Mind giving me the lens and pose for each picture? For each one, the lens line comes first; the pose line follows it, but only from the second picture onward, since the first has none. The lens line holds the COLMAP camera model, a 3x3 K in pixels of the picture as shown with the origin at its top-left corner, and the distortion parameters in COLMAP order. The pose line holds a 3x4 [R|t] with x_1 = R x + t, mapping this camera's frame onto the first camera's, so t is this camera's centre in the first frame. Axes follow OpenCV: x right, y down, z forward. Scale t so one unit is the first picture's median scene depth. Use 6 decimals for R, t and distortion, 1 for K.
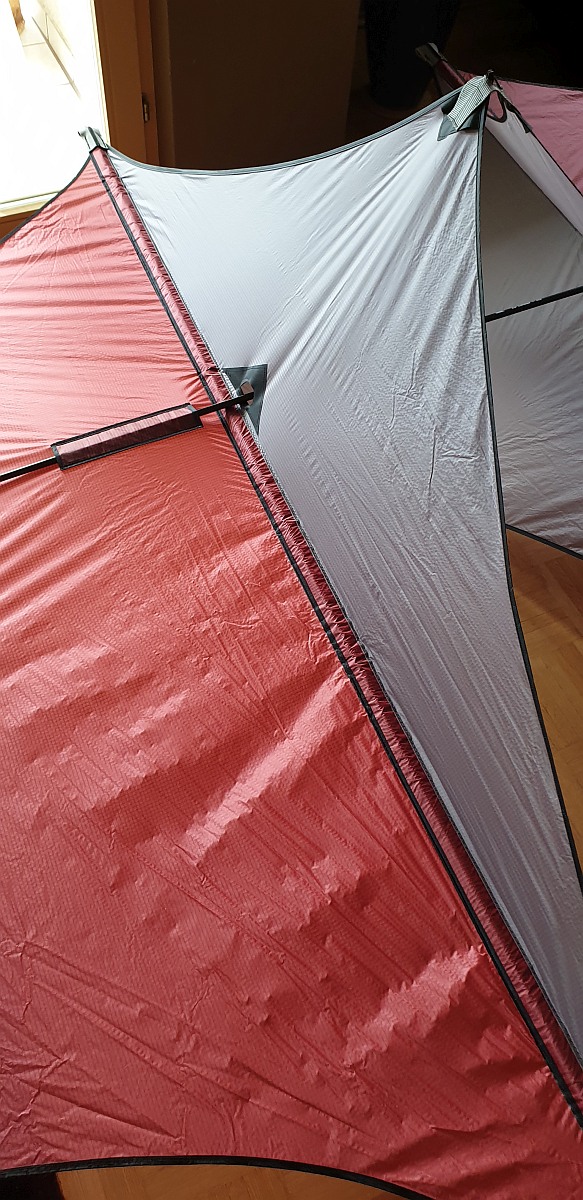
lens RADIAL K [[933.3, 0, 291.5], [0, 933.3, 600.0], [0, 0, 1]] dist [0.024508, -0.001554]
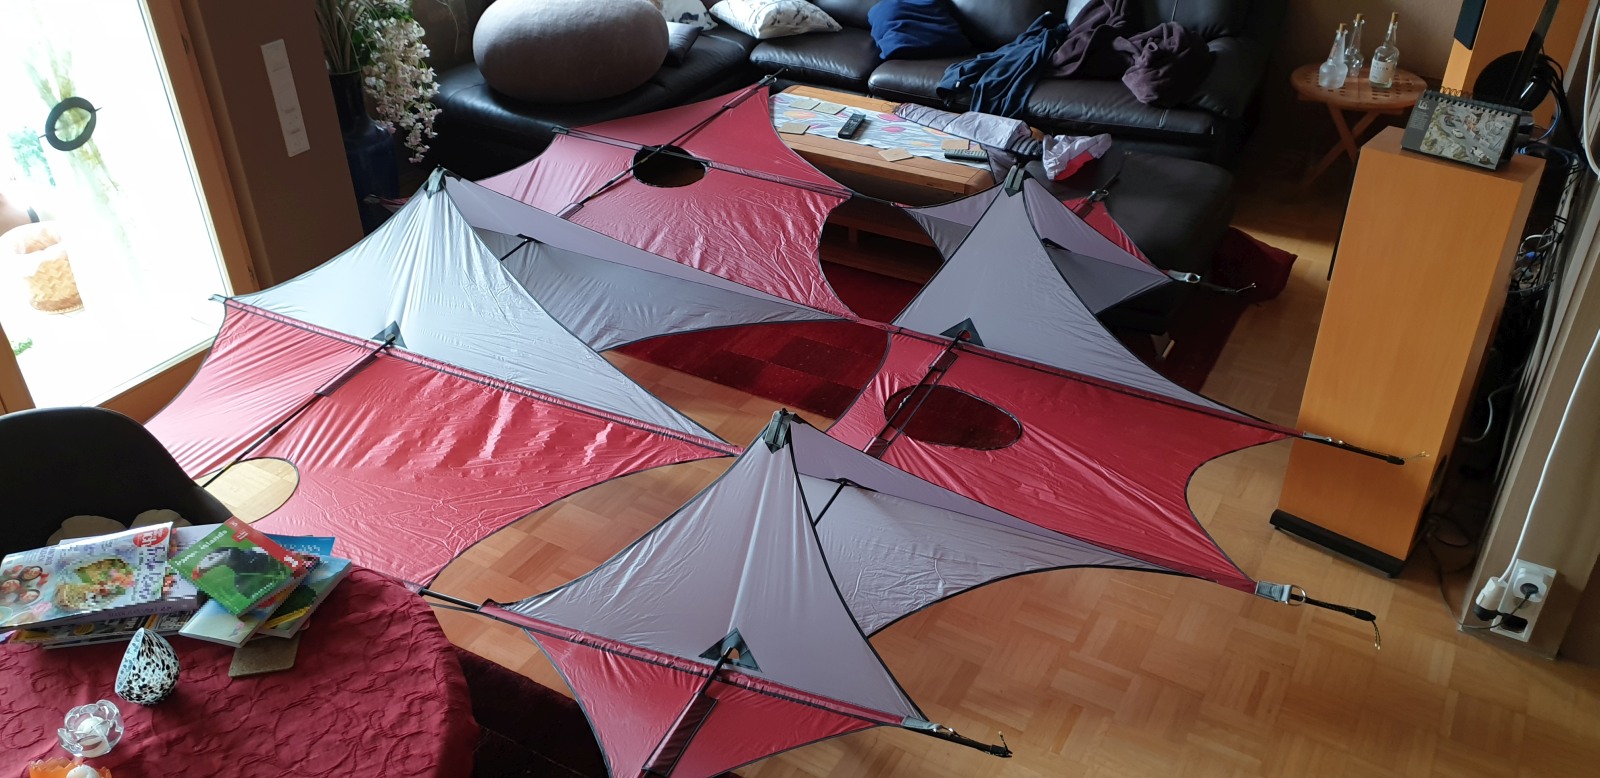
lens RADIAL K [[1244.4, 0, 800.0], [0, 1244.4, 389.0], [0, 0, 1]] dist [0.024508, -0.001554]
pose [[0.766419, -0.399297, 0.503154, -0.813250], [0.572610, 0.779654, -0.253493, 1.113496], [-0.291067, 0.482392, 0.826182, -1.516772]]
